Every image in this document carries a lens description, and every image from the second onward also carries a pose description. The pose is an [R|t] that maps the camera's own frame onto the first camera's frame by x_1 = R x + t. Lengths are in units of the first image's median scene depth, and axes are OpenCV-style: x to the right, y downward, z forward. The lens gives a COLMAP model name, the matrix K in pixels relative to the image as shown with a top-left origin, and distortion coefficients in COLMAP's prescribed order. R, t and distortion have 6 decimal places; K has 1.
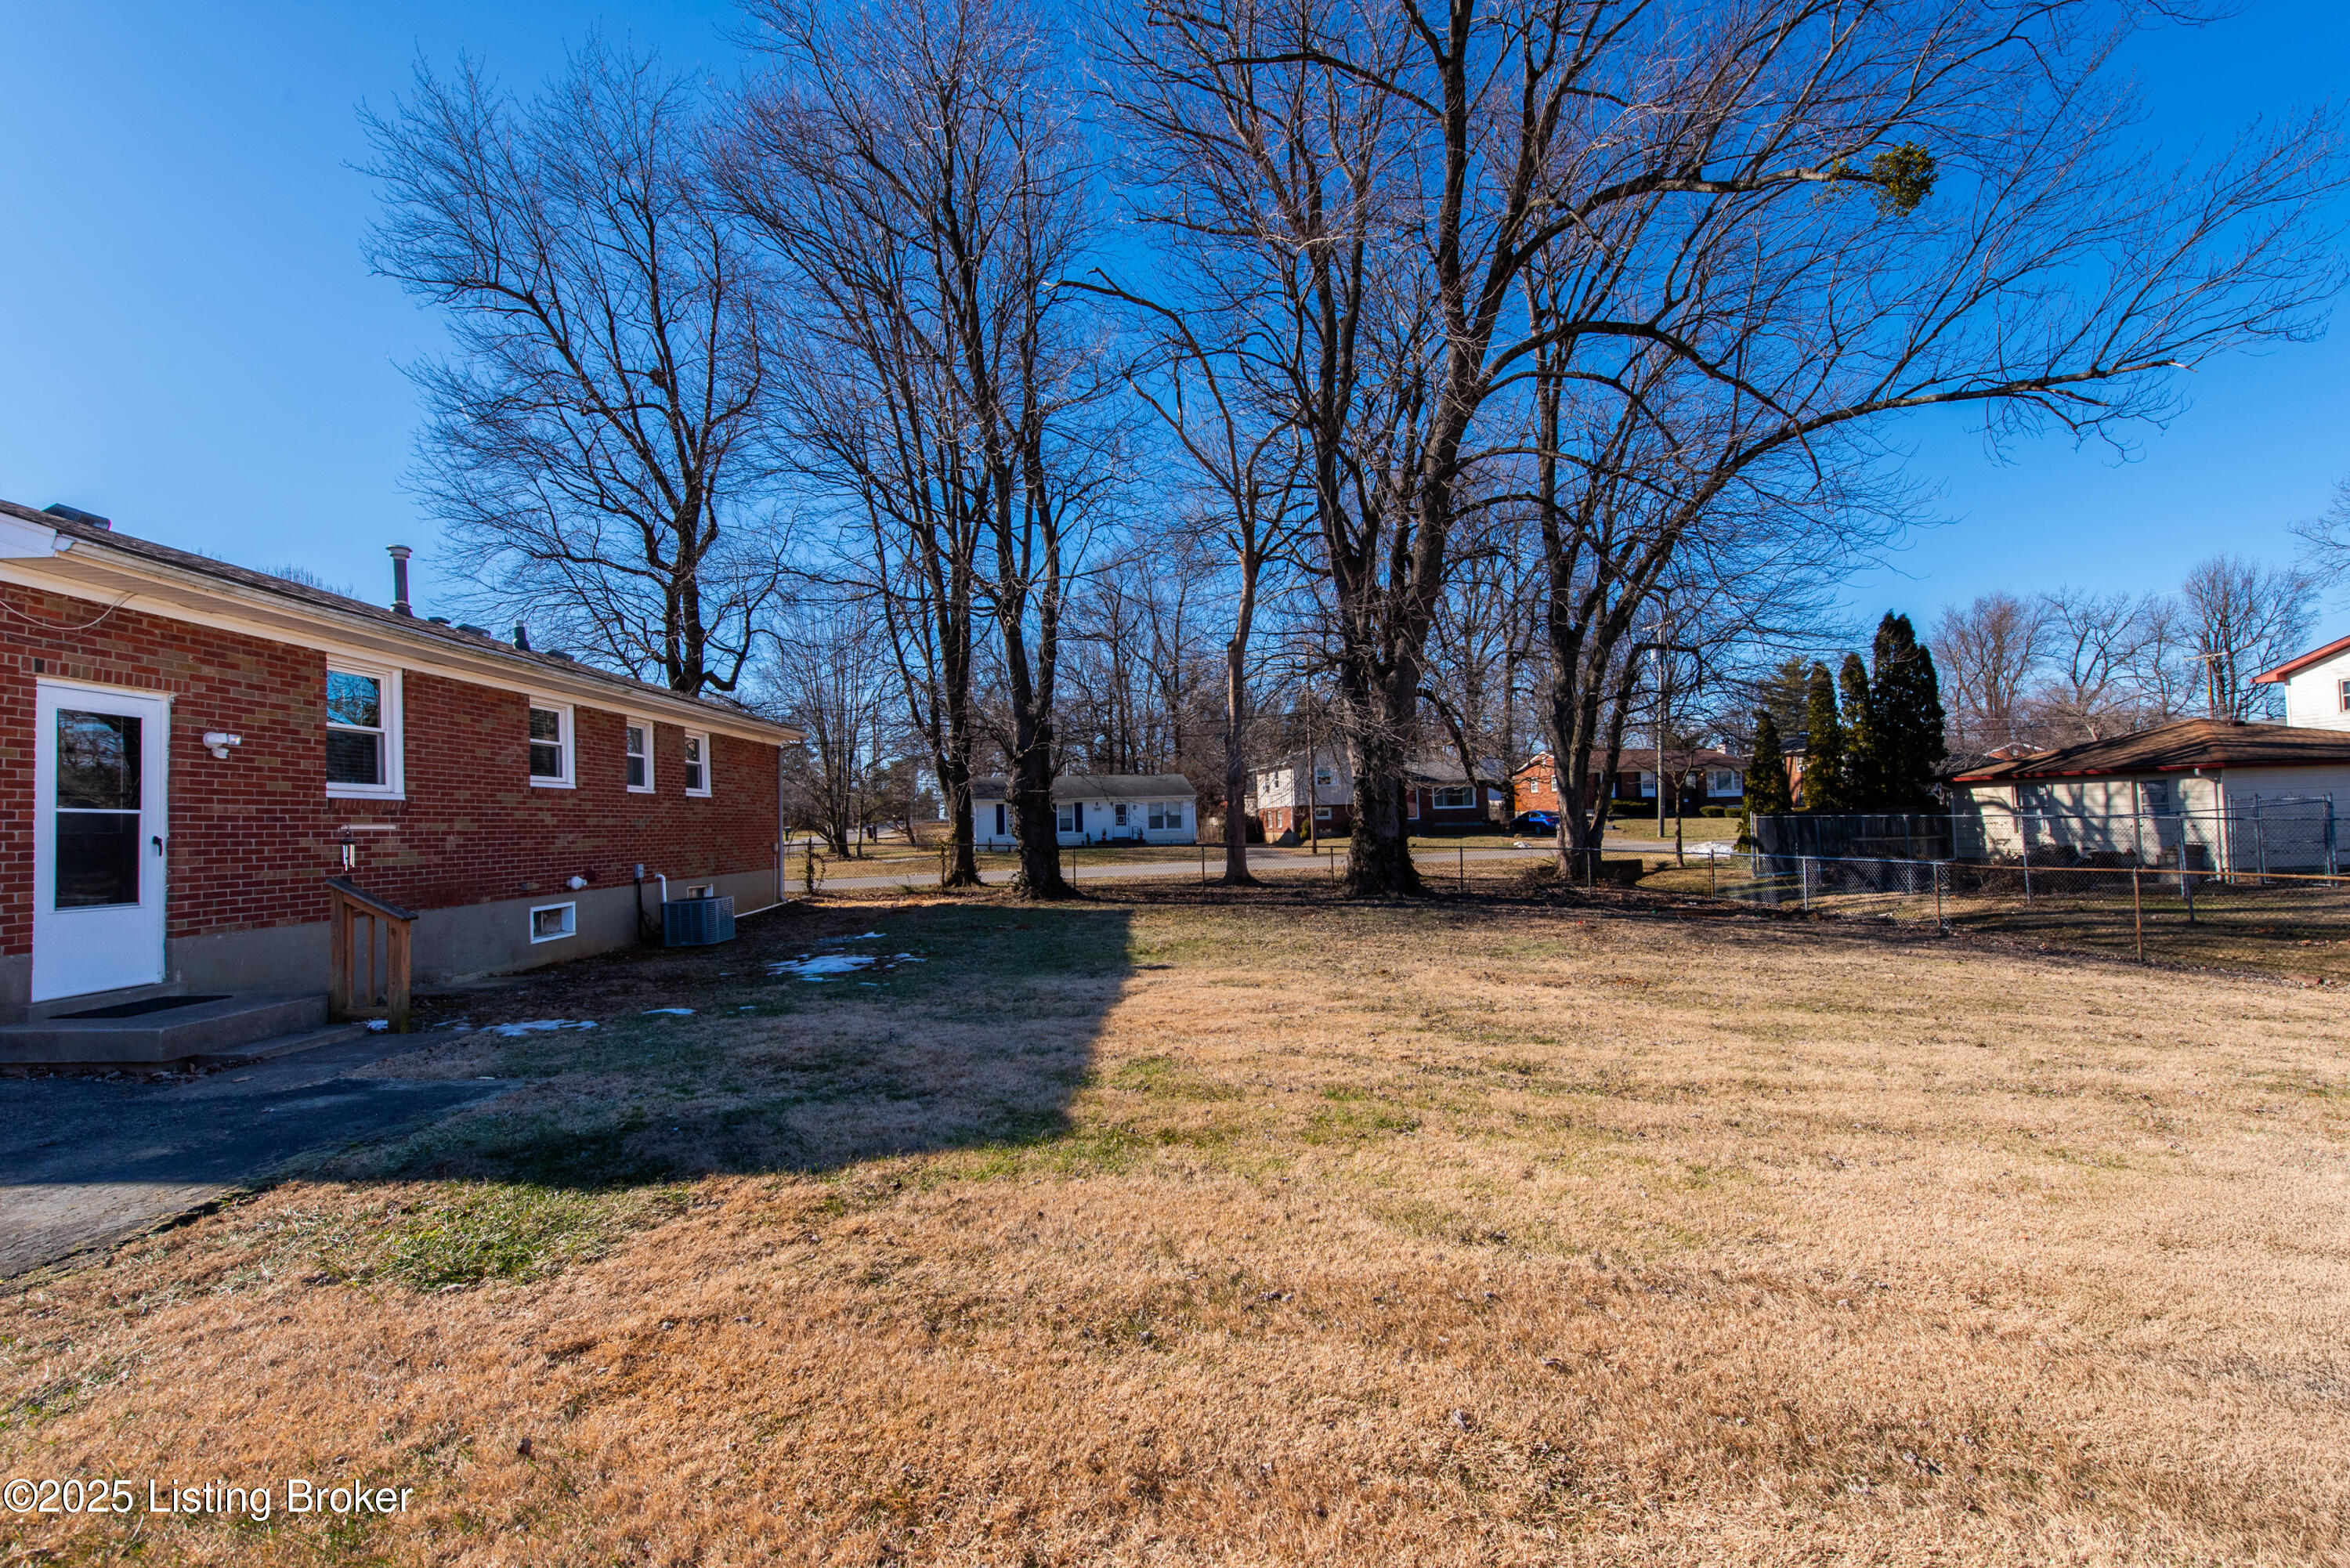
lens RADIAL K [[997.6, 0, 1175.0], [0, 997.6, 784.0], [0, 0, 1]] dist [-0.001847, -0.000332]
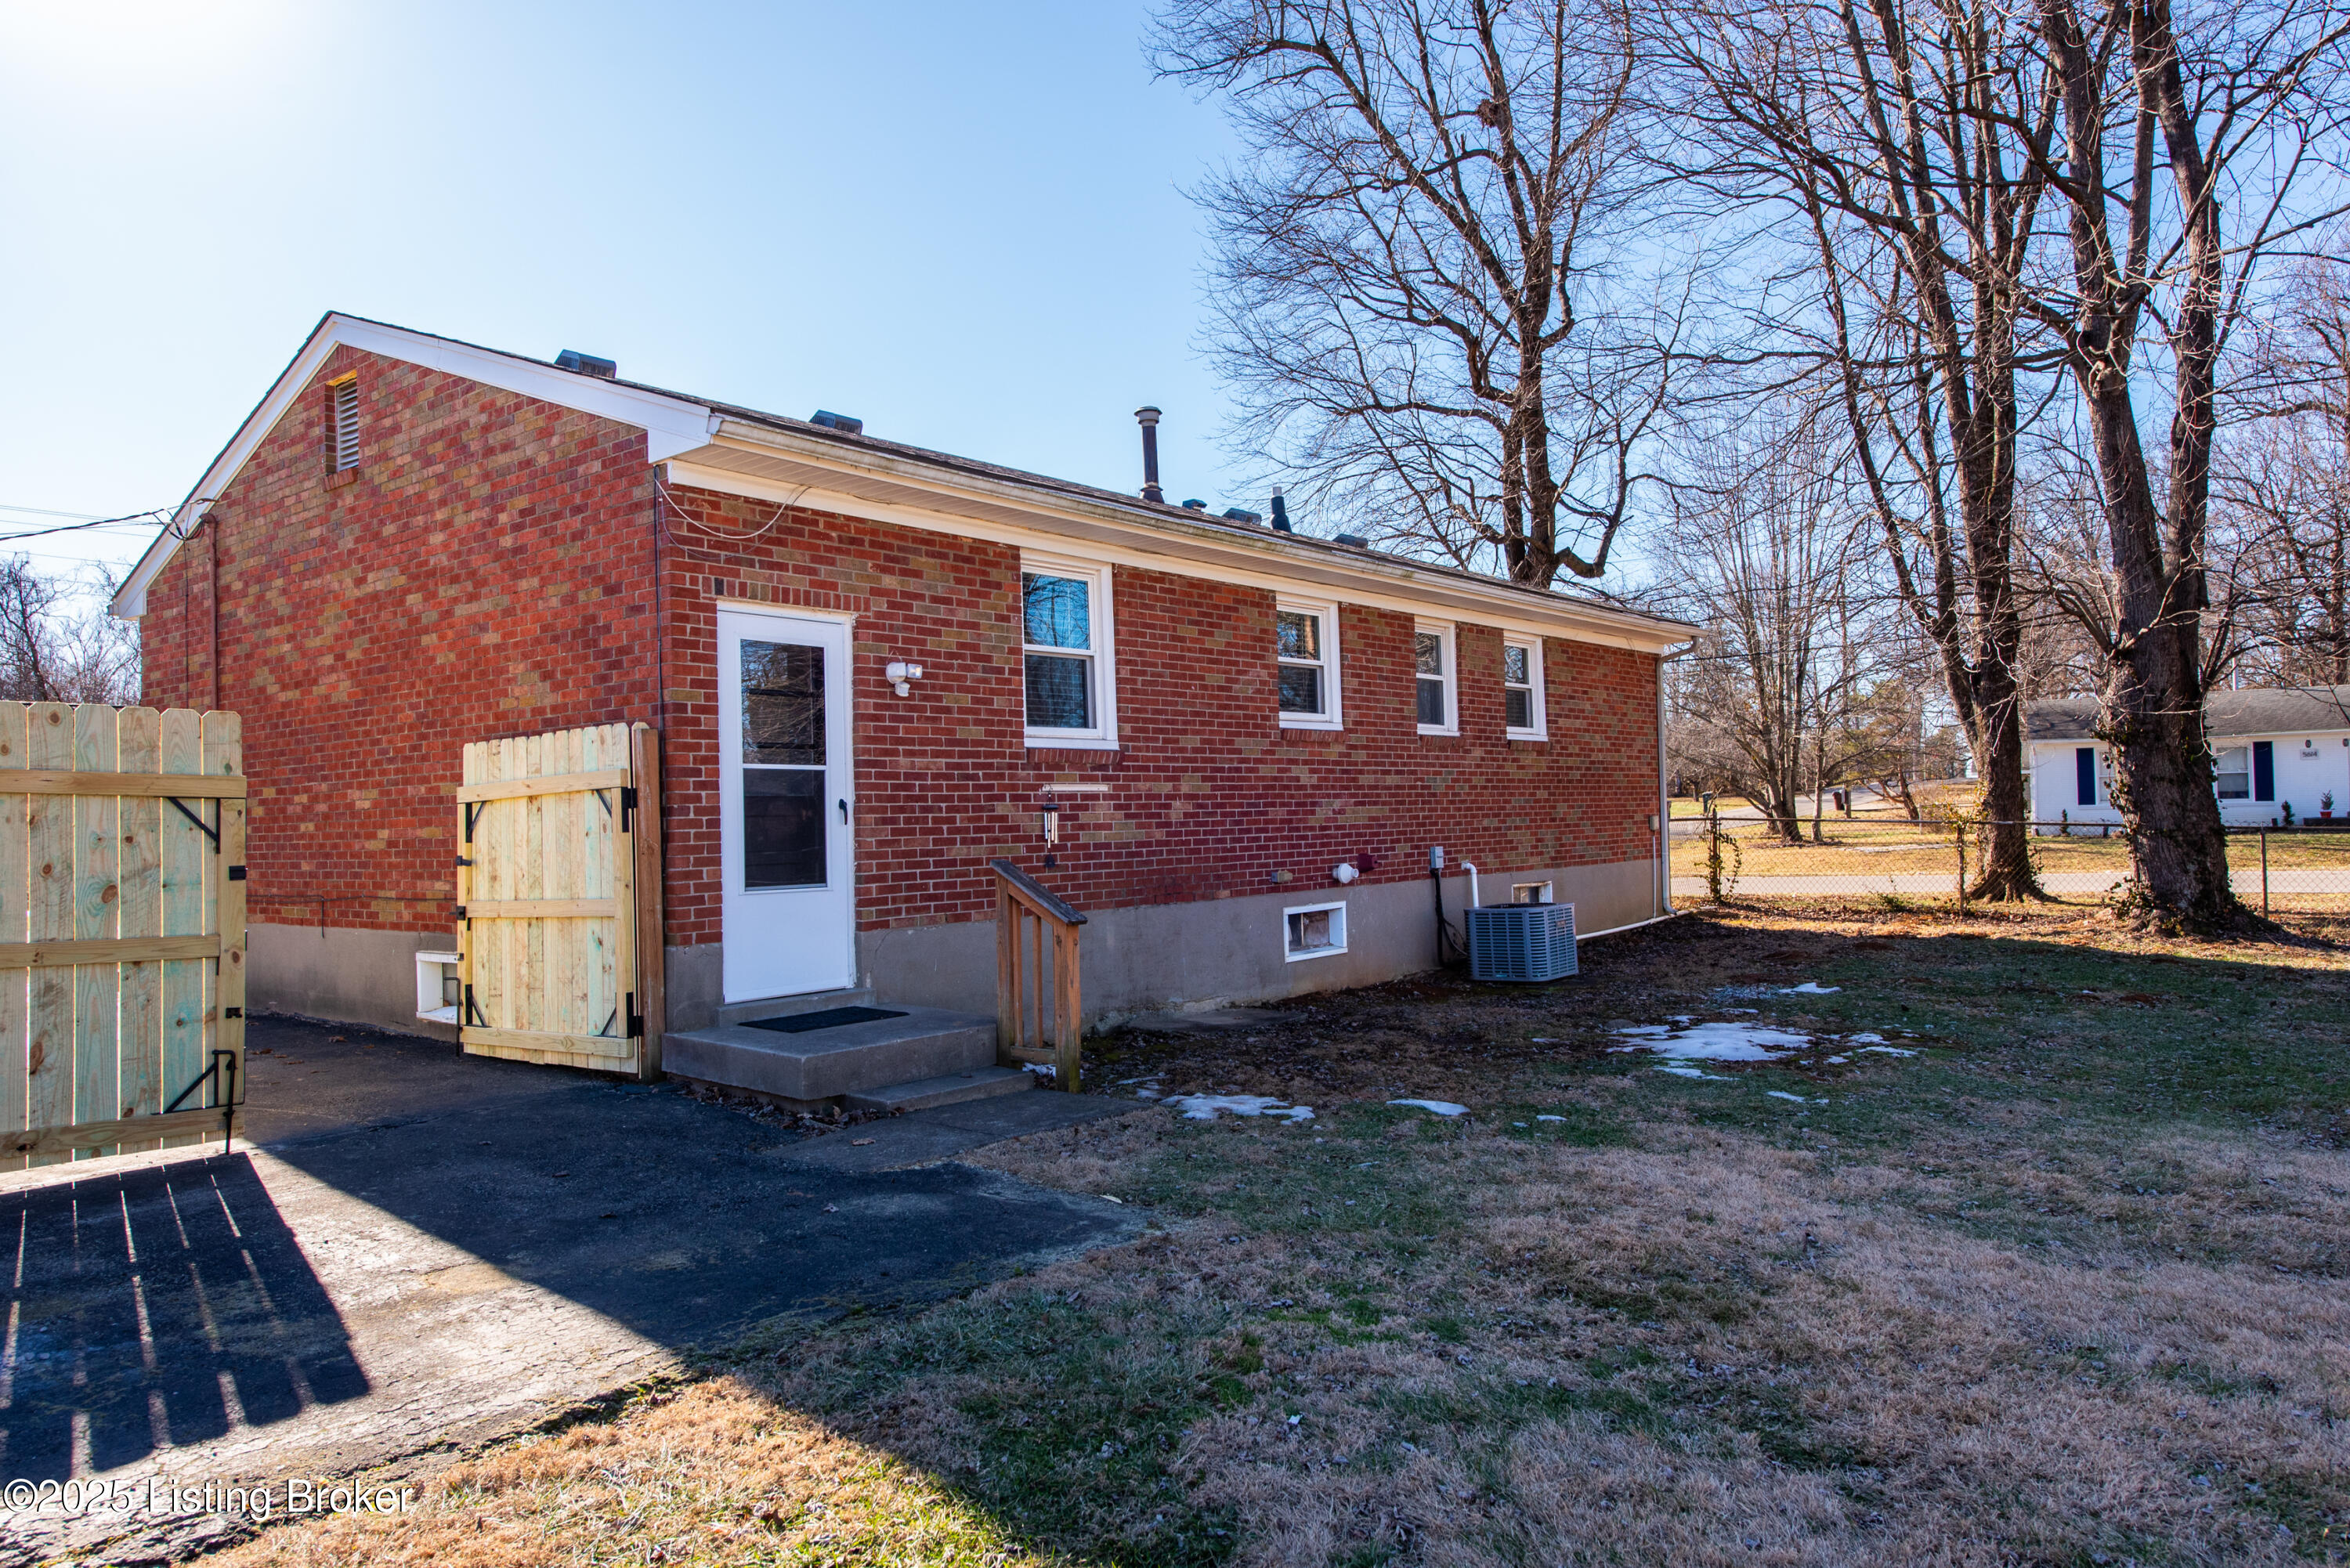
lens RADIAL K [[1578.7, 0, 1175.0], [0, 1578.7, 784.0], [0, 0, 1]] dist [0.031131, -0.026420]
pose [[0.768999, -0.003799, -0.639238, -0.017142], [0.028145, 0.999214, 0.027919, 0.006443], [0.638630, -0.039461, 0.768502, 0.104037]]
